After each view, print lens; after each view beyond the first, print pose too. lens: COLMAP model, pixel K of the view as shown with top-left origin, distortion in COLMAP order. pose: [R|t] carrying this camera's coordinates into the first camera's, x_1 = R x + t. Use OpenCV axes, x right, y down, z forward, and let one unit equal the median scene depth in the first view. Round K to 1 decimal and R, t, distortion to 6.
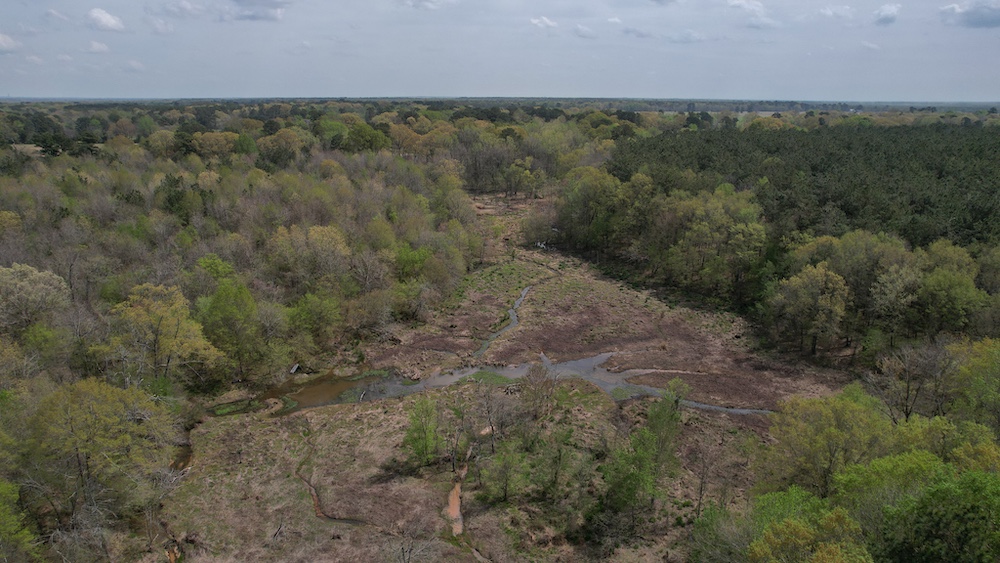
lens RADIAL K [[640.2, 0, 500.0], [0, 640.2, 281.5], [0, 0, 1]] dist [-0.072749, 0.064638]
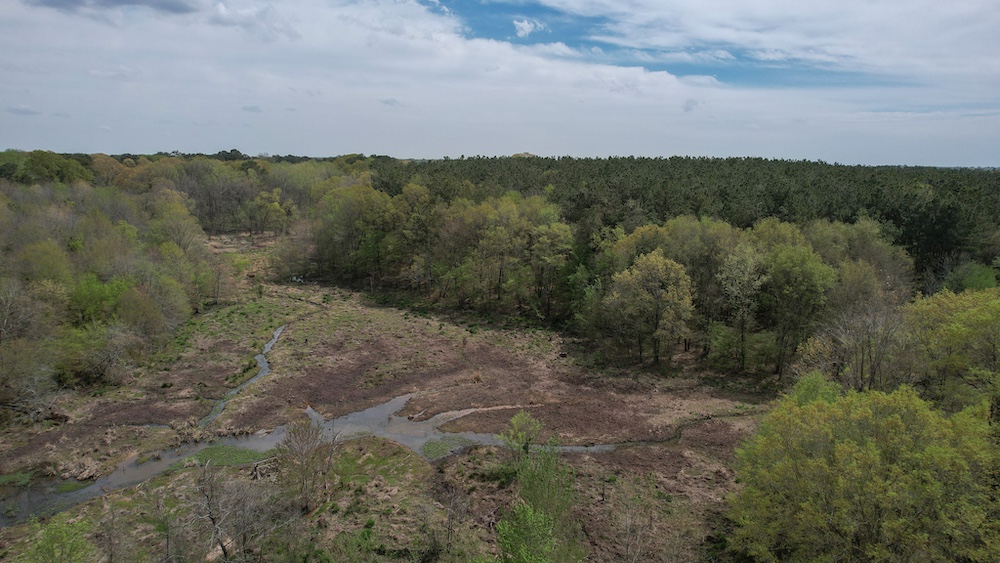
lens RADIAL K [[640.2, 0, 500.0], [0, 640.2, 281.5], [0, 0, 1]] dist [-0.072749, 0.064638]
pose [[0.929458, -0.063234, 0.363467, 0.016477], [0.096837, 0.992473, -0.074968, 0.045085], [-0.355991, 0.104877, 0.928586, 0.263791]]
